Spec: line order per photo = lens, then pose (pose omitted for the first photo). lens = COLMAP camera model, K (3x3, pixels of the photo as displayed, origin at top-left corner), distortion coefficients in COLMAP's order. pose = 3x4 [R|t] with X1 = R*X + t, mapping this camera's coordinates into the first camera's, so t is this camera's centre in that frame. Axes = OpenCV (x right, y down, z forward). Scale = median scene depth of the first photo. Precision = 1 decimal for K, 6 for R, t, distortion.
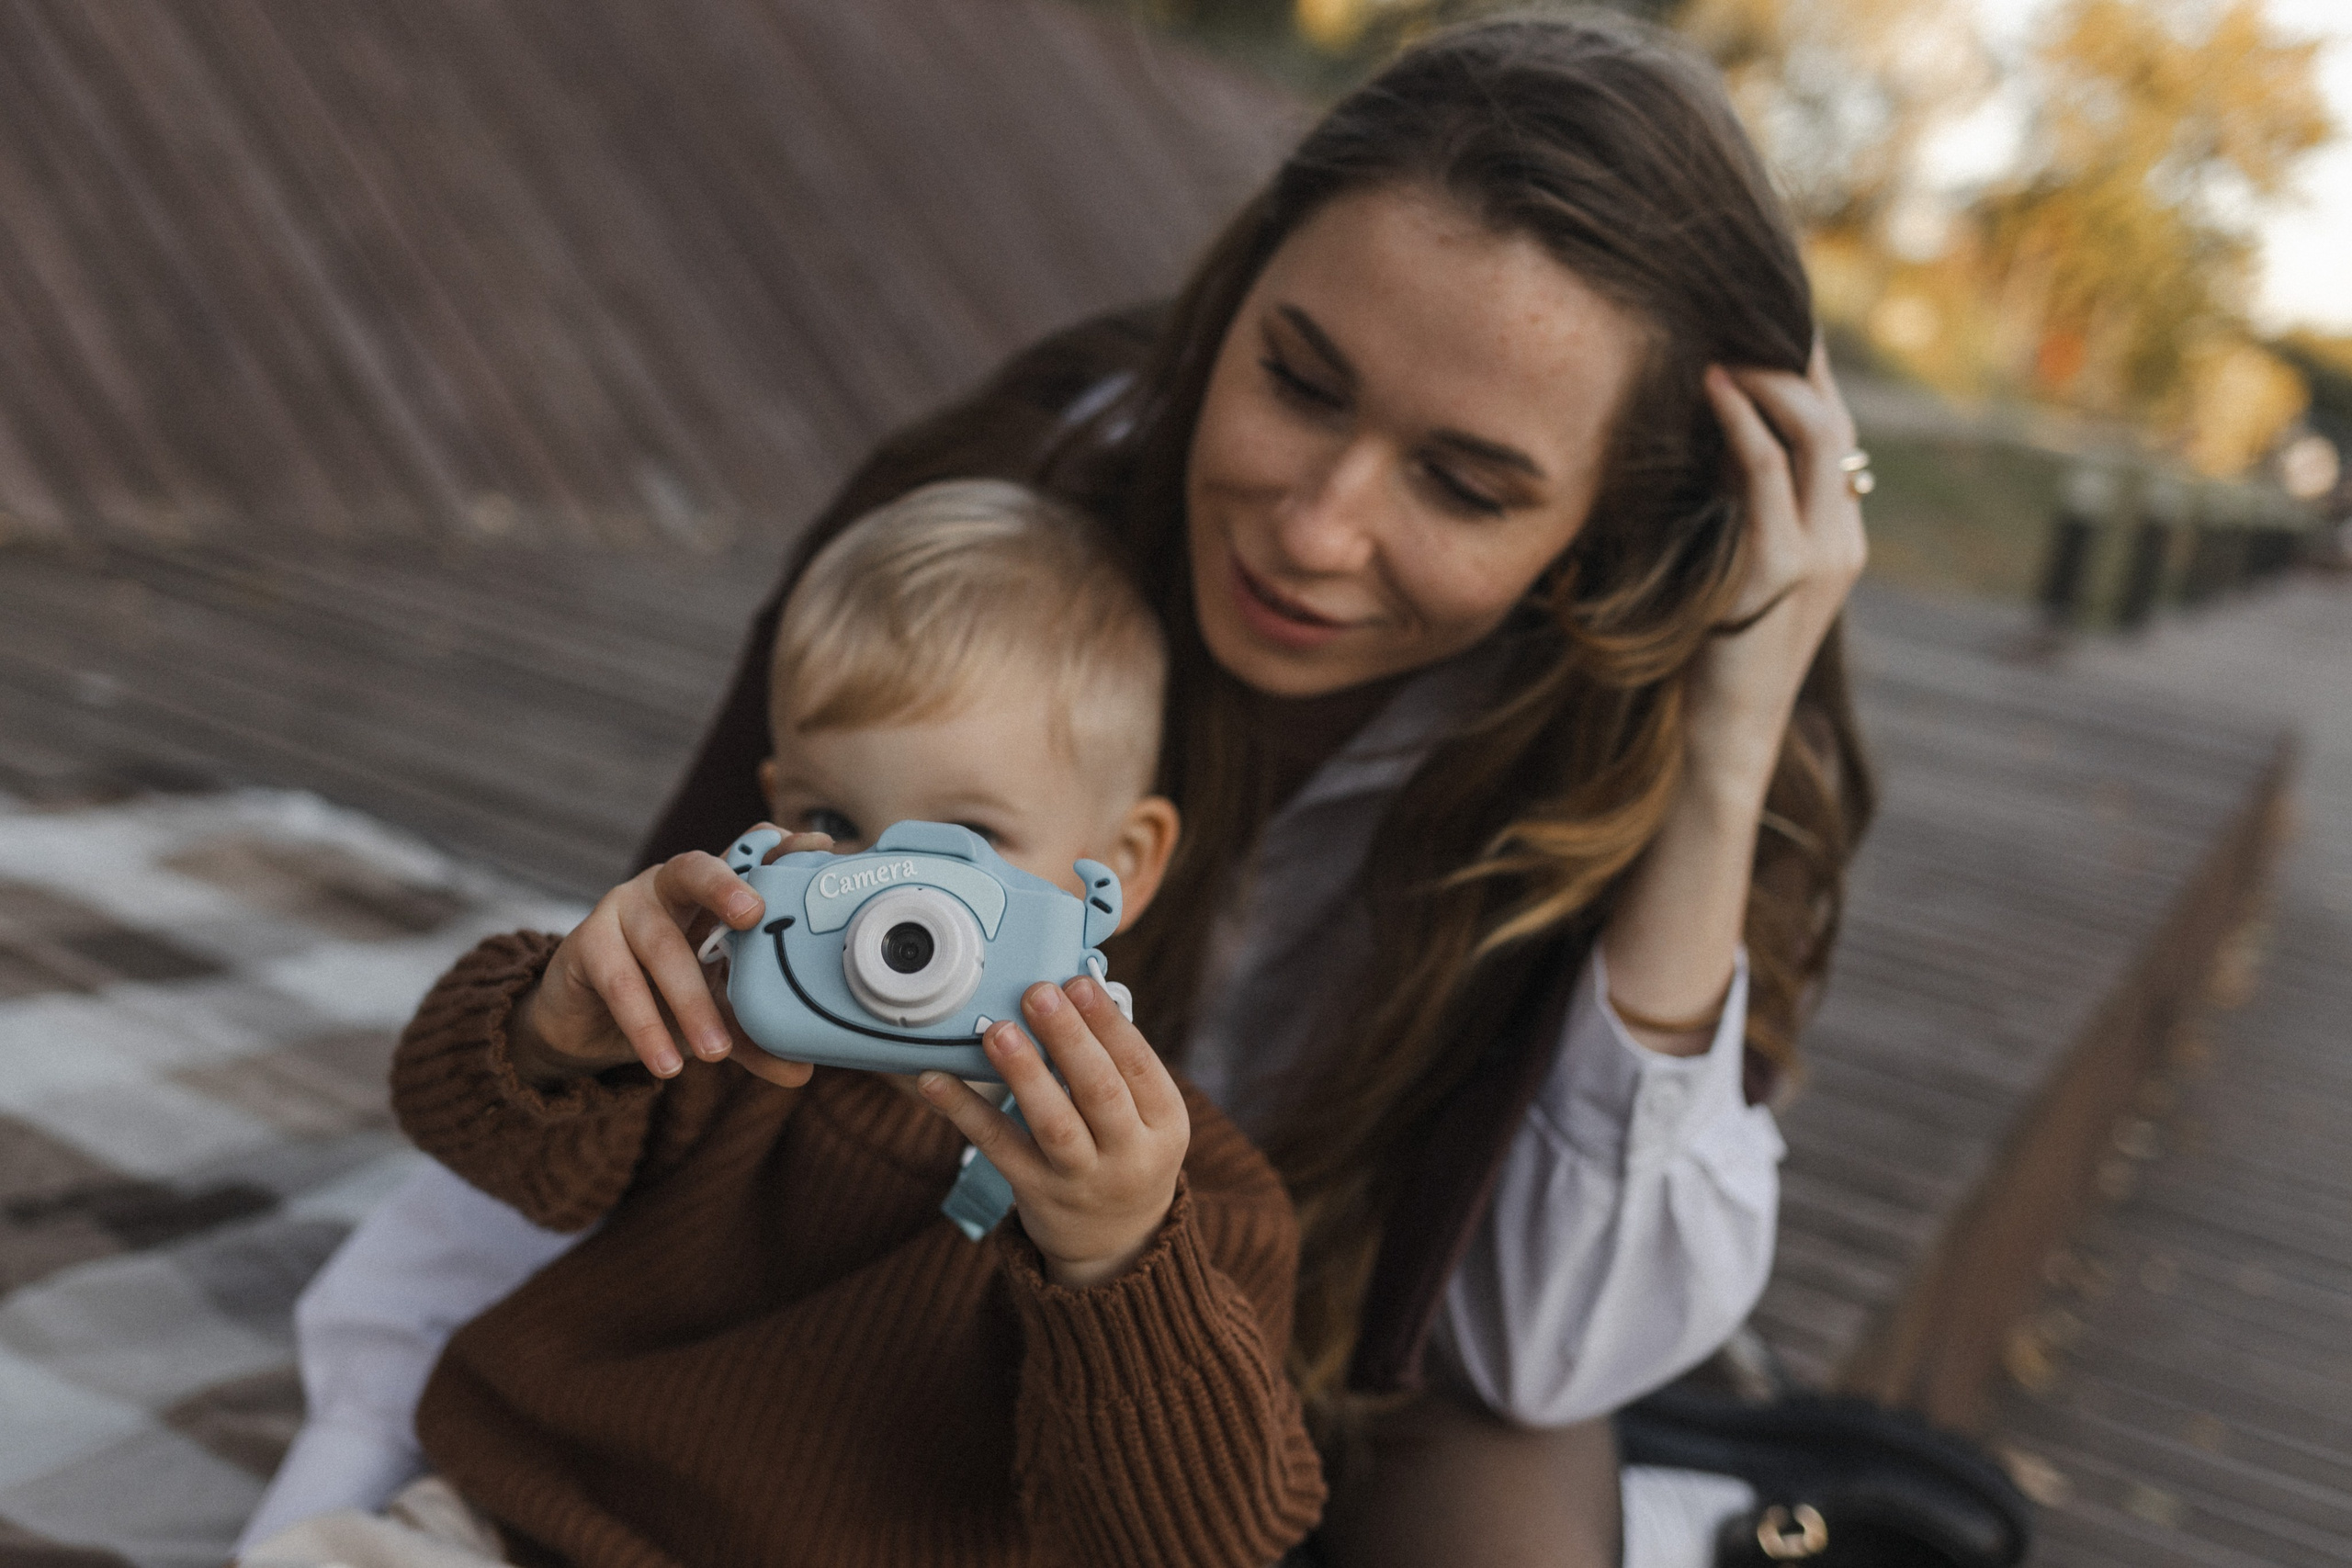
lens RADIAL K [[2691.0, 0, 1176.0], [0, 2691.0, 784.0], [0, 0, 1]] dist [-0.004848, -0.005311]
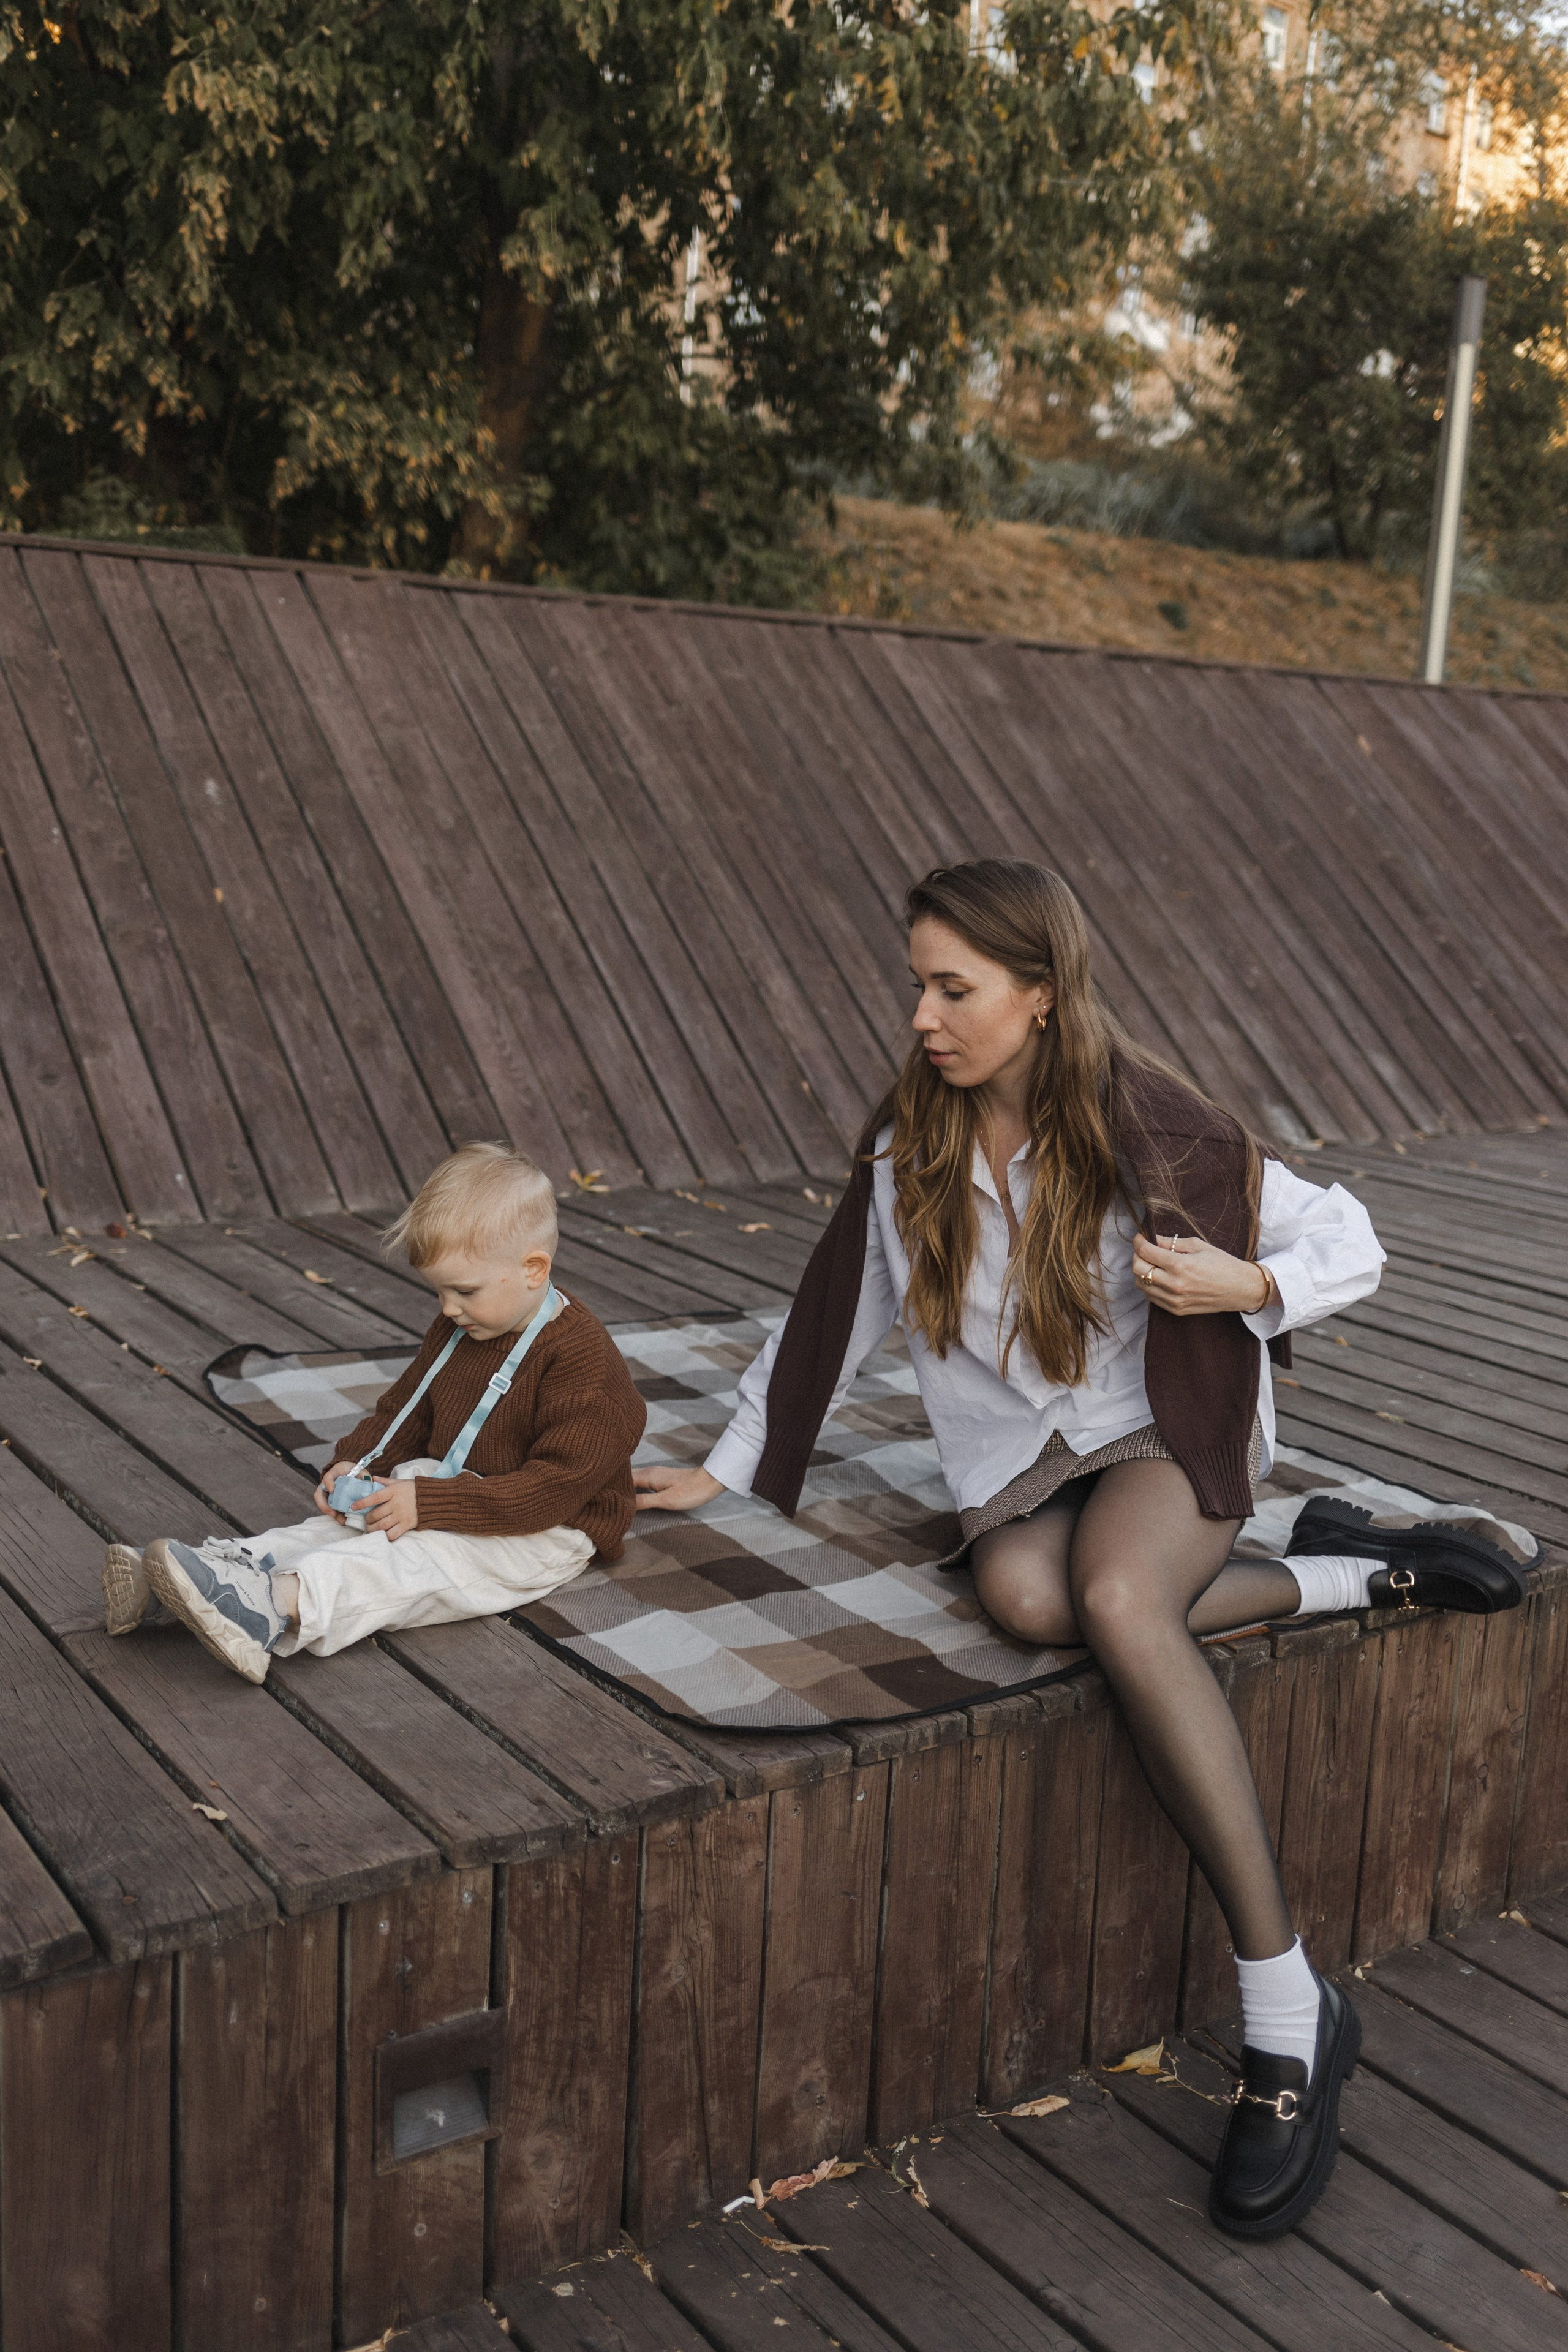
lens RADIAL K [[2255.5, 0, 784.0], [0, 2255.5, 1176.0], [0, 0, 1]] dist [0.006343, -0.004274]
pose [[0.862080, -0.059071, -0.503317, 0.229555], [0.022353, 0.996649, -0.078683, 0.020640], [0.506278, 0.056581, 0.860512, -0.280693]]
